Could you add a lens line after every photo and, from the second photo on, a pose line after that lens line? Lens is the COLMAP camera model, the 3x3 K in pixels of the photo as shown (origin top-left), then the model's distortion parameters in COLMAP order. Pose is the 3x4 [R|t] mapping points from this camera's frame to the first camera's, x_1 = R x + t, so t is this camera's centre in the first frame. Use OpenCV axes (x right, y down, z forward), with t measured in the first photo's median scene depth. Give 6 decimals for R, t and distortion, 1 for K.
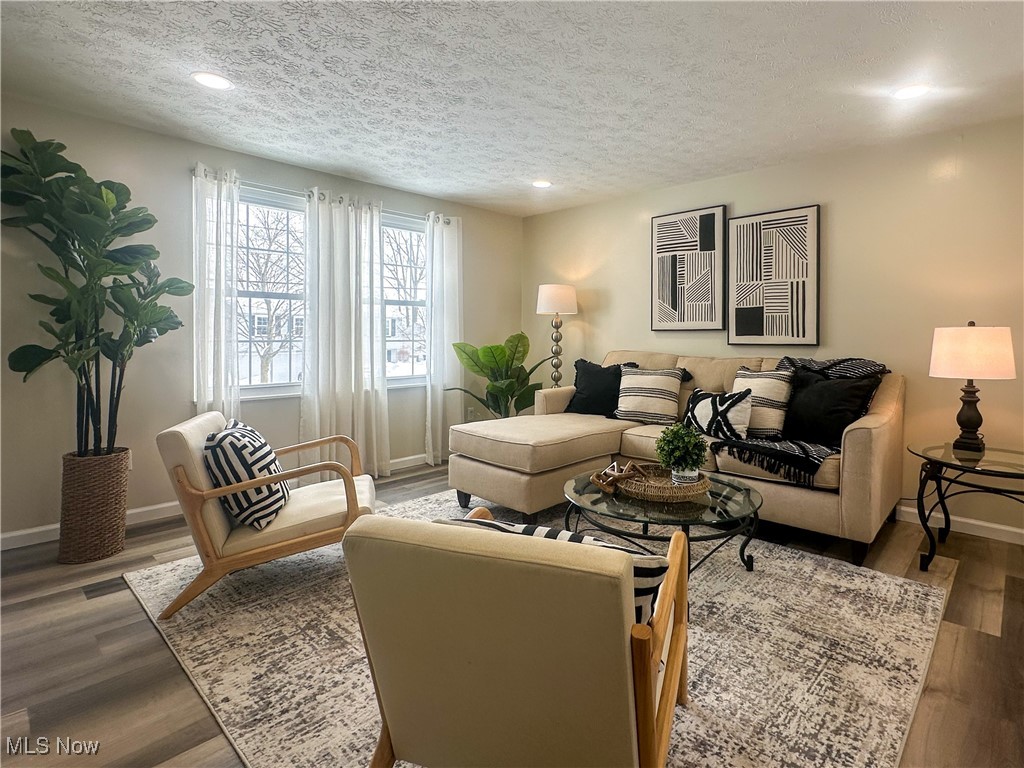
lens RADIAL K [[503.0, 0, 513.3], [0, 503.0, 346.7], [0, 0, 1]] dist [0.001233, -0.000044]
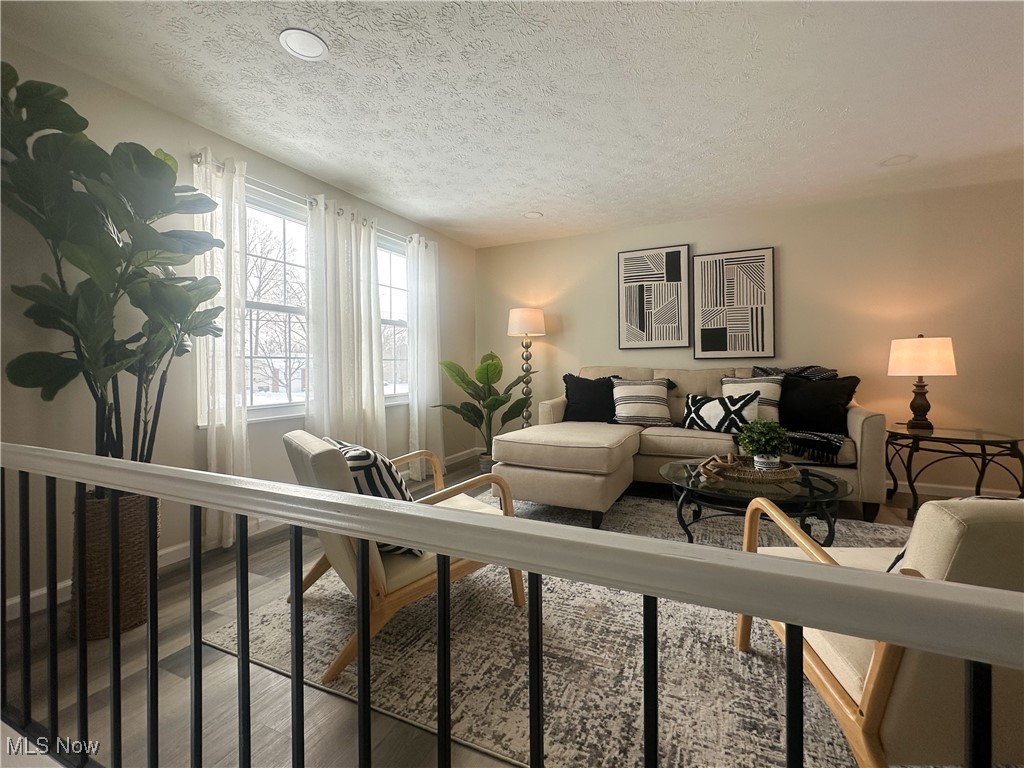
lens RADIAL K [[436.7, 0, 505.4], [0, 436.7, 371.6], [0, 0, 1]] dist [0.000572, 0.000191]
pose [[0.955938, -0.012252, 0.293314, -0.327814], [0.014290, 0.999886, -0.004806, 0.025750], [-0.293222, 0.008786, 0.956004, 0.125099]]
